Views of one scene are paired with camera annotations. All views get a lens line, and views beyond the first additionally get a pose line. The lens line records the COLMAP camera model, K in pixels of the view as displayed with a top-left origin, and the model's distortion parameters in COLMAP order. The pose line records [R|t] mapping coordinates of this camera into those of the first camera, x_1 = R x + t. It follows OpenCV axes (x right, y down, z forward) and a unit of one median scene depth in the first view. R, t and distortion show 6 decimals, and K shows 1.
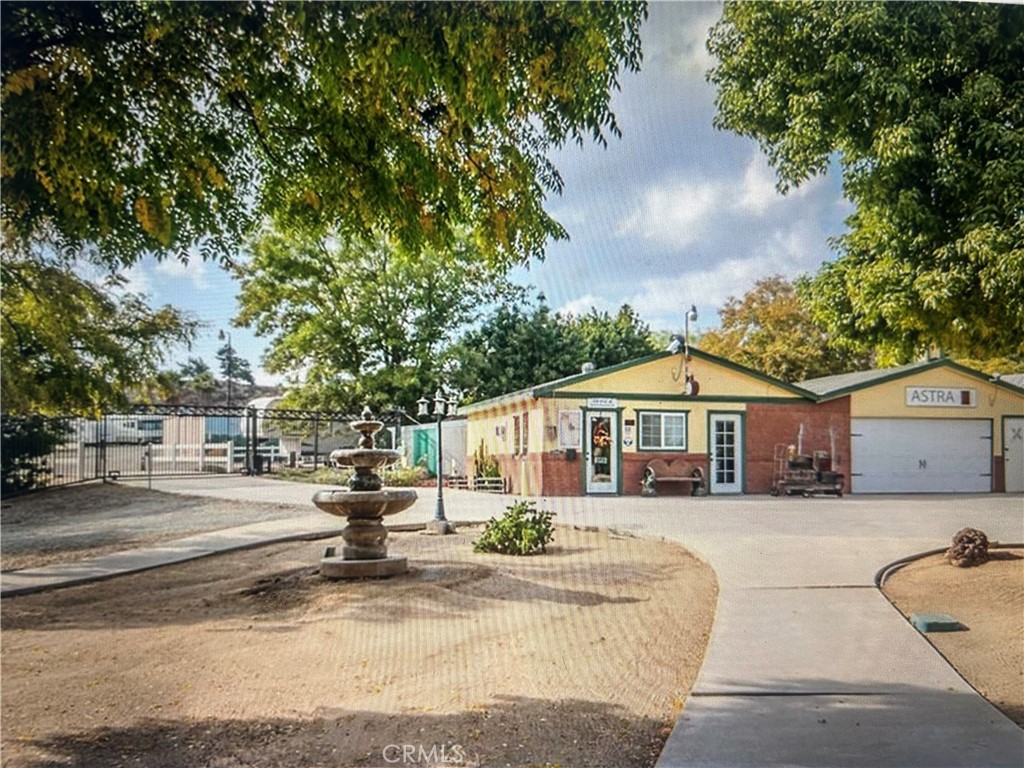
lens RADIAL K [[798.1, 0, 512.0], [0, 798.1, 384.0], [0, 0, 1]] dist [-0.077546, 0.000308]
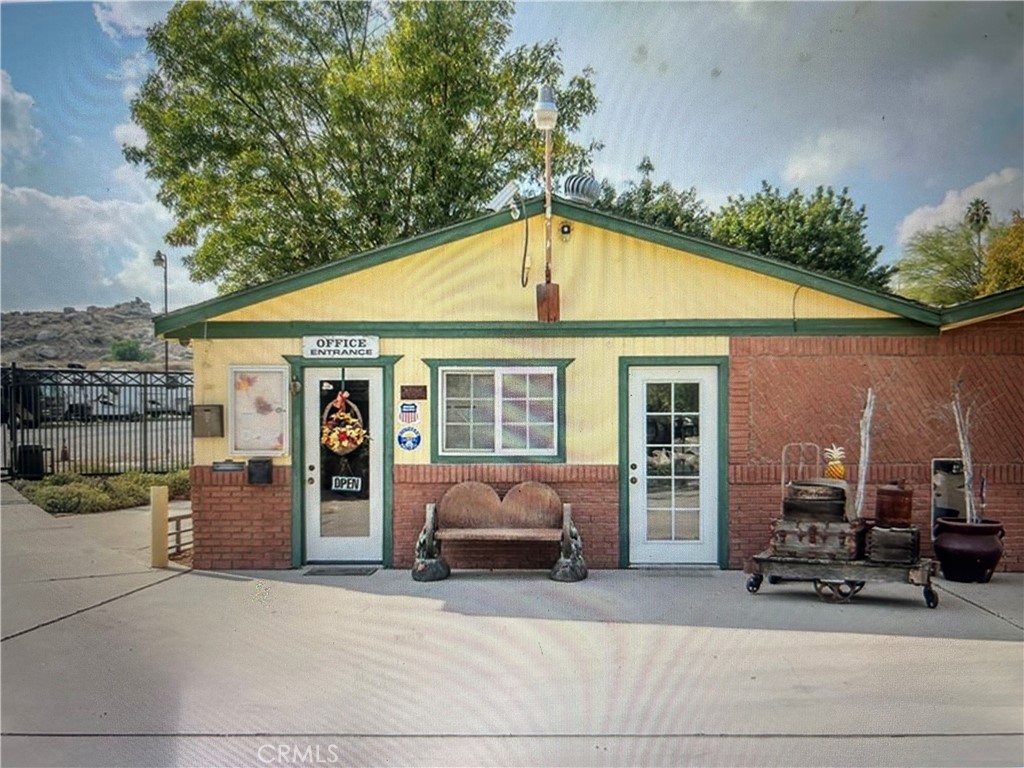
lens RADIAL K [[780.0, 0, 553.1], [0, 780.0, 408.6], [0, 0, 1]] dist [0.001949, 0.000247]
pose [[0.969497, -0.013542, -0.244730, 0.316447], [0.031942, 0.996938, 0.071373, 0.030286], [0.243014, -0.077013, 0.966961, 0.626598]]
